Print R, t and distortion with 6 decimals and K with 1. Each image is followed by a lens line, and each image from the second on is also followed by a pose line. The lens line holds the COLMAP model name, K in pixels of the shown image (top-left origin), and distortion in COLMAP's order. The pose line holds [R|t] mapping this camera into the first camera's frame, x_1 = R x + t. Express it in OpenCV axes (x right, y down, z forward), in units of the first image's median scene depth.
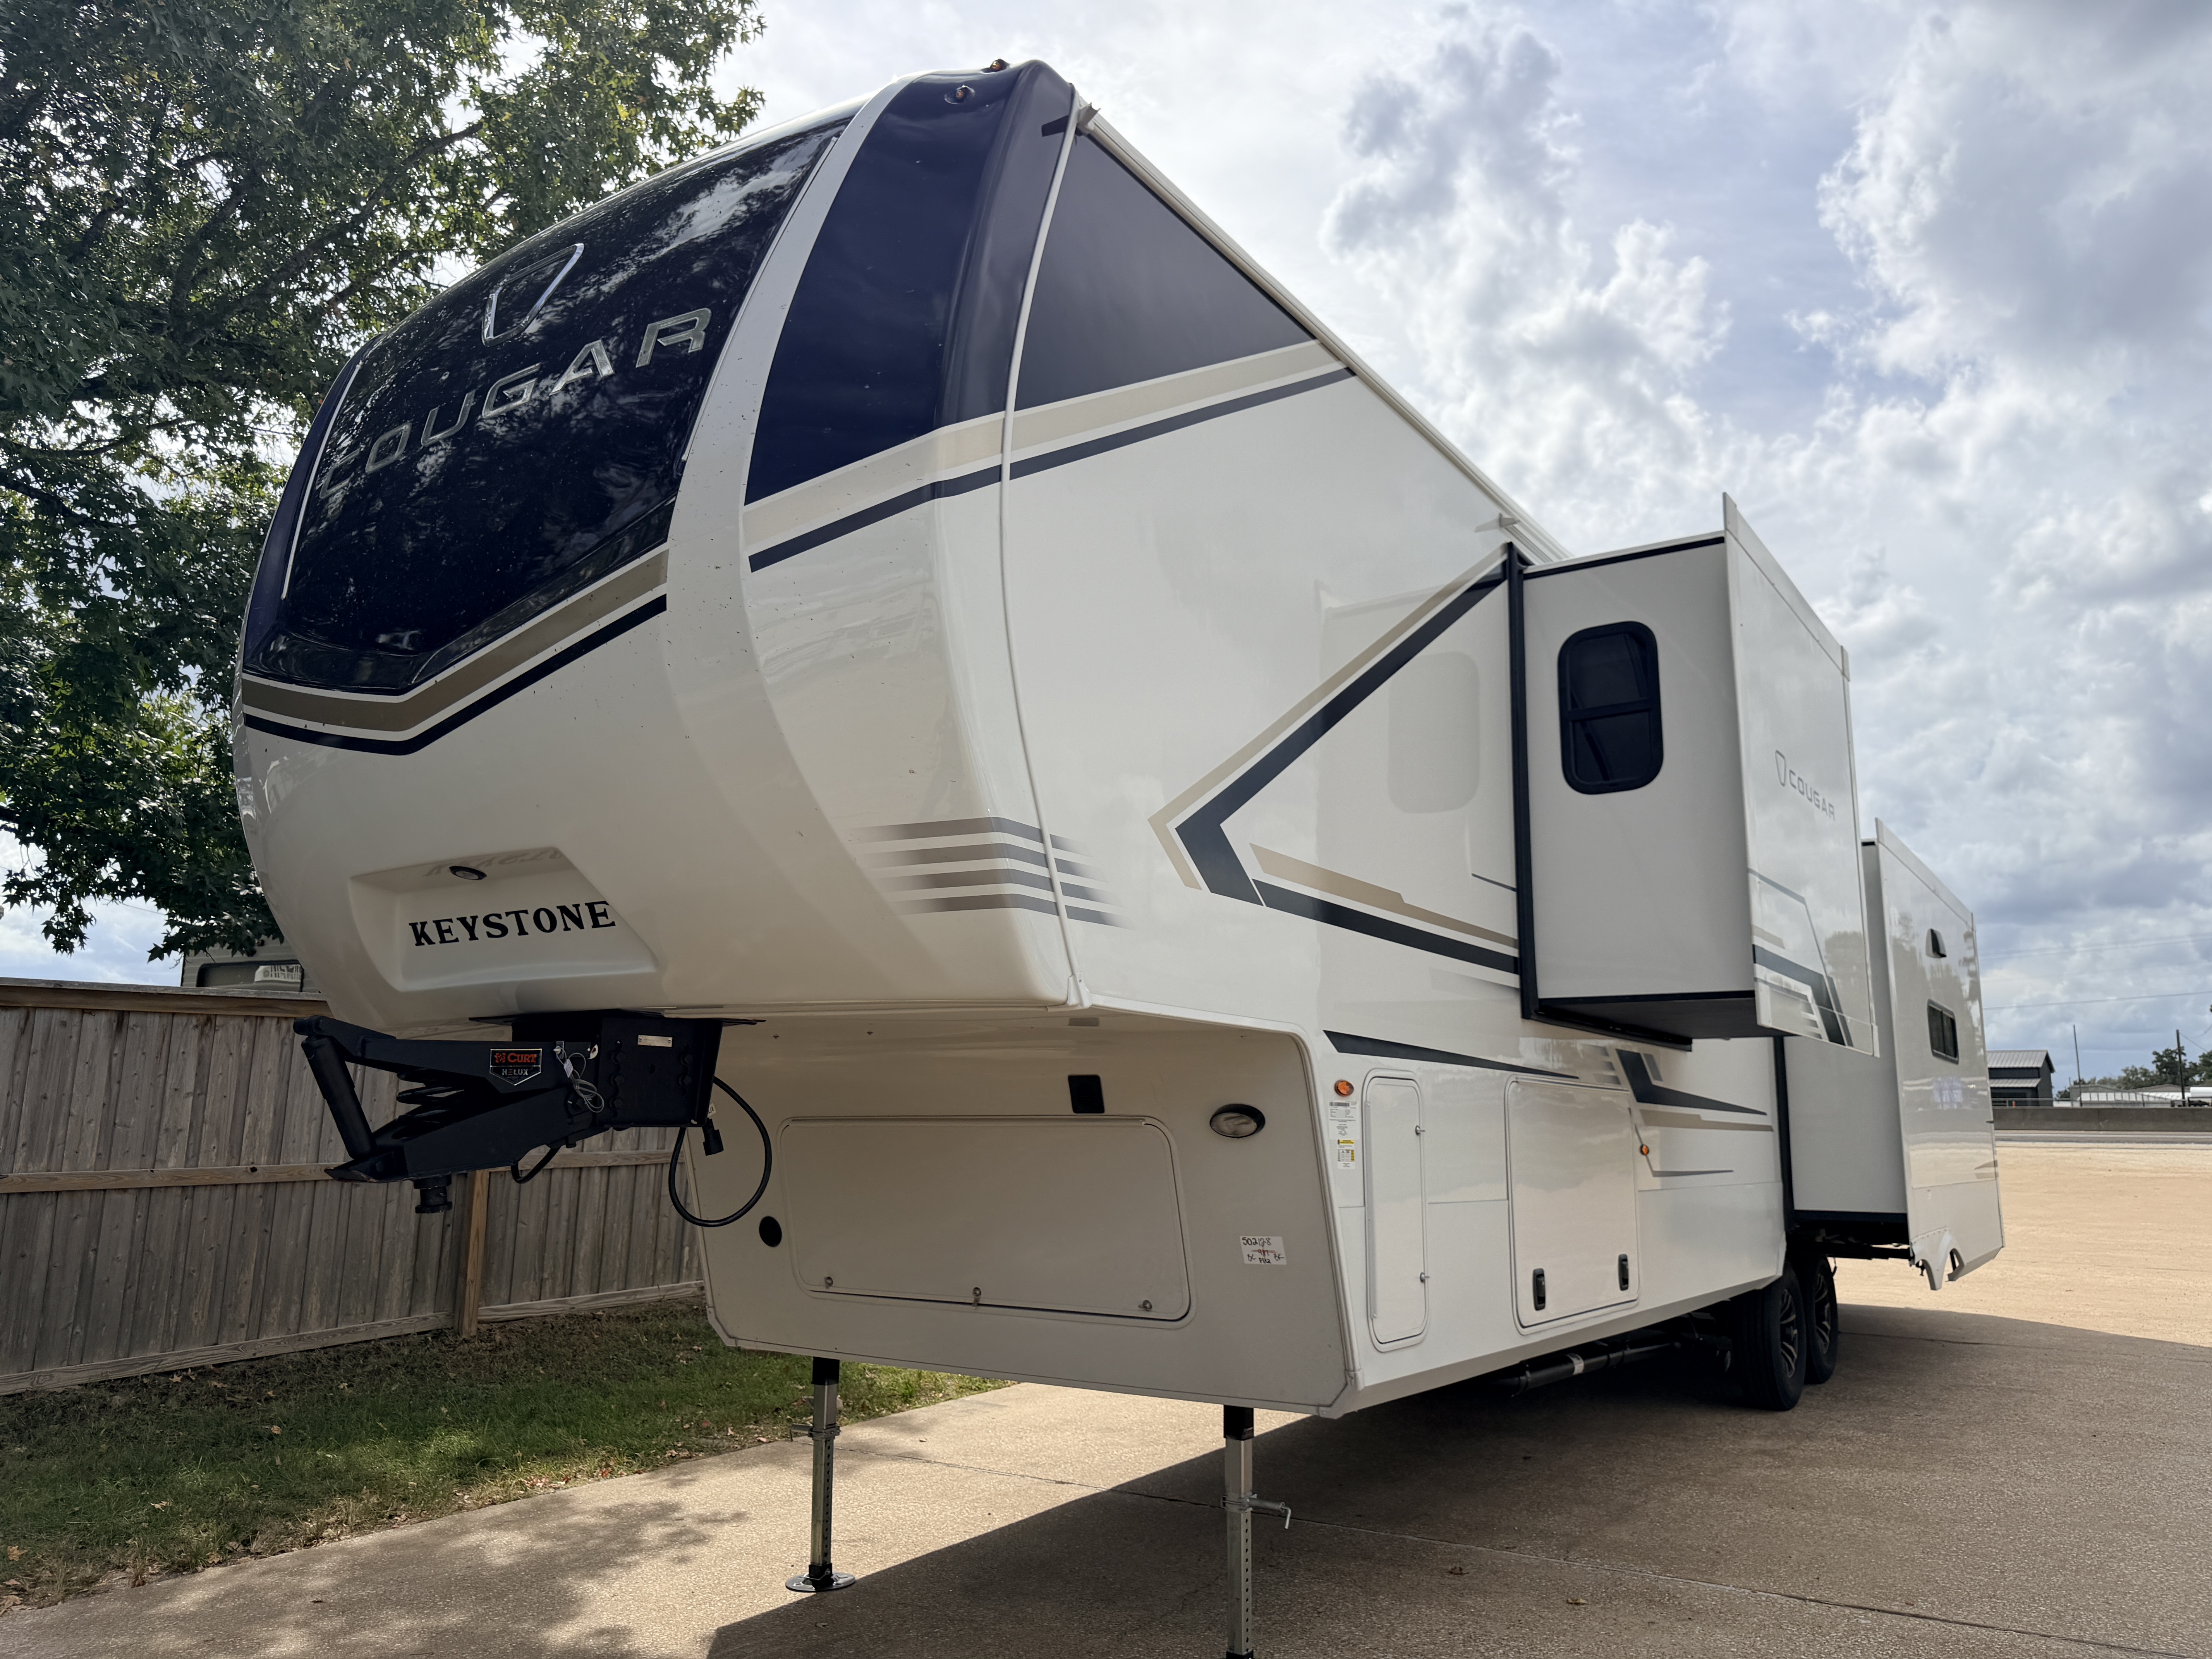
lens RADIAL K [[1594.7, 0, 1110.3], [0, 1594.7, 827.5], [0, 0, 1]] dist [0.011014, 0.002398]
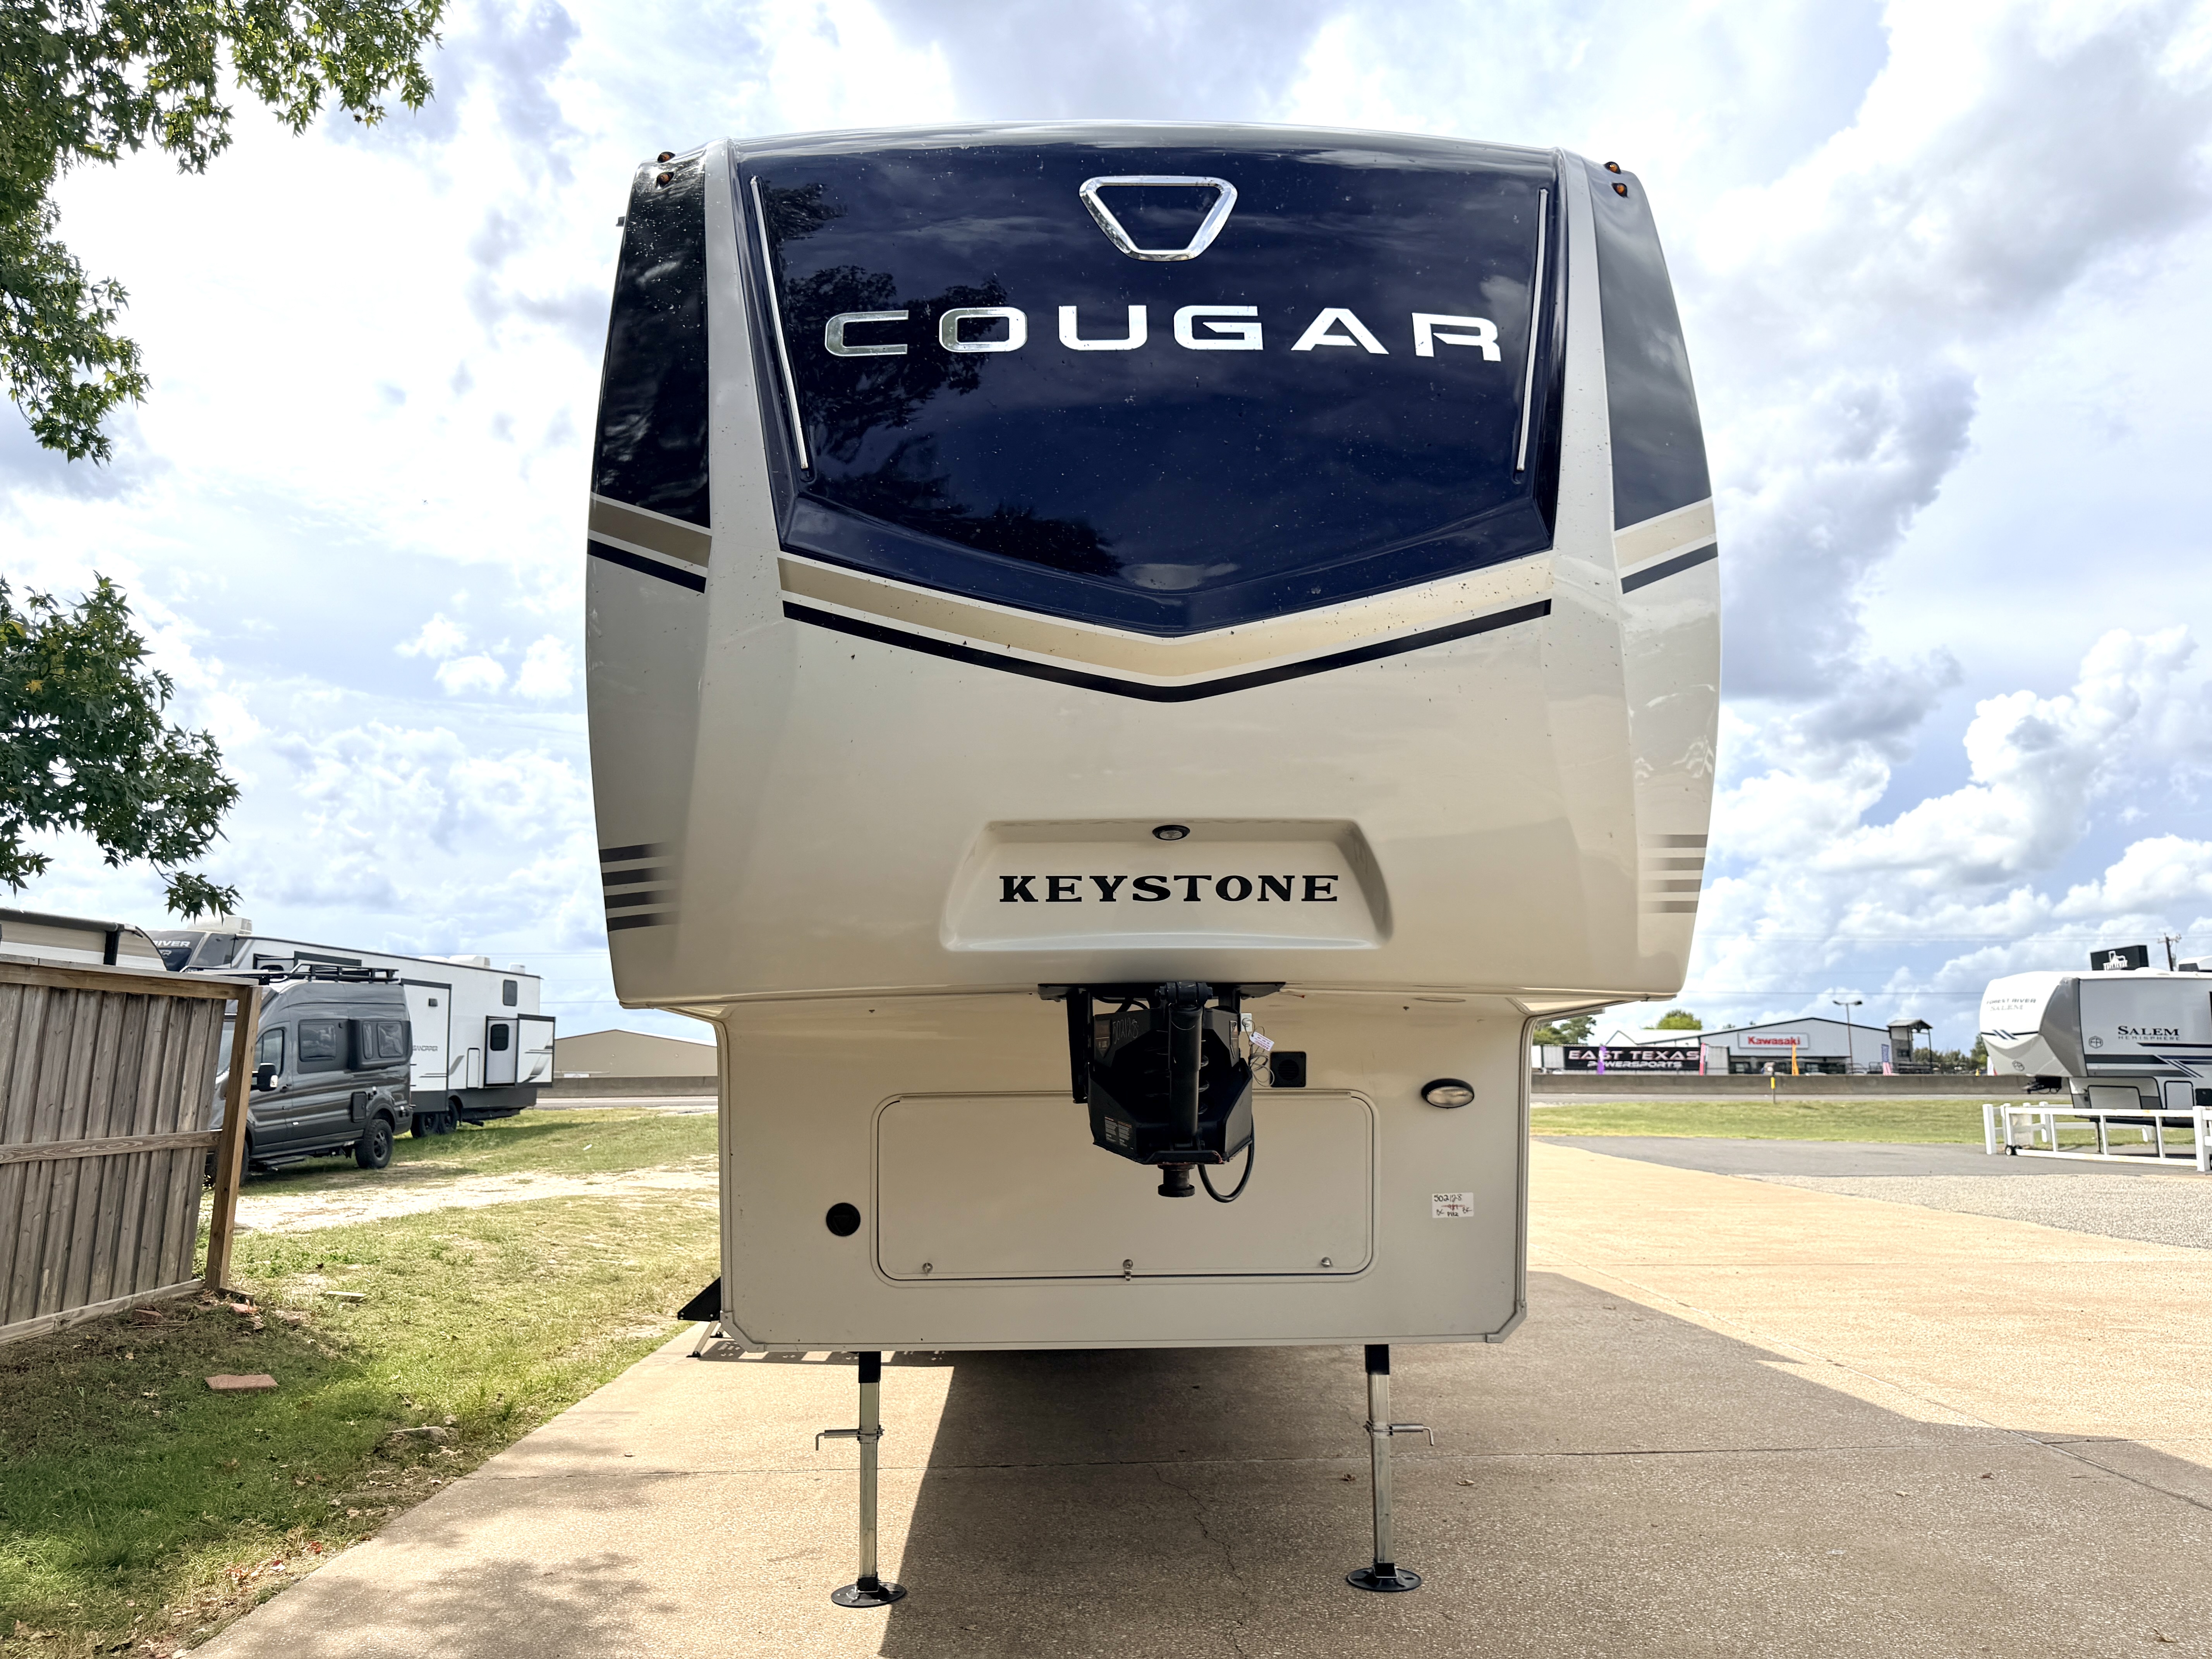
lens RADIAL K [[1594.7, 0, 1110.3], [0, 1594.7, 827.5], [0, 0, 1]] dist [0.011014, 0.002398]
pose [[0.806335, 0.090507, 0.584493, -0.933072], [-0.098680, 0.994958, -0.017932, 0.044054], [-0.583169, -0.043219, 0.811200, 0.253843]]
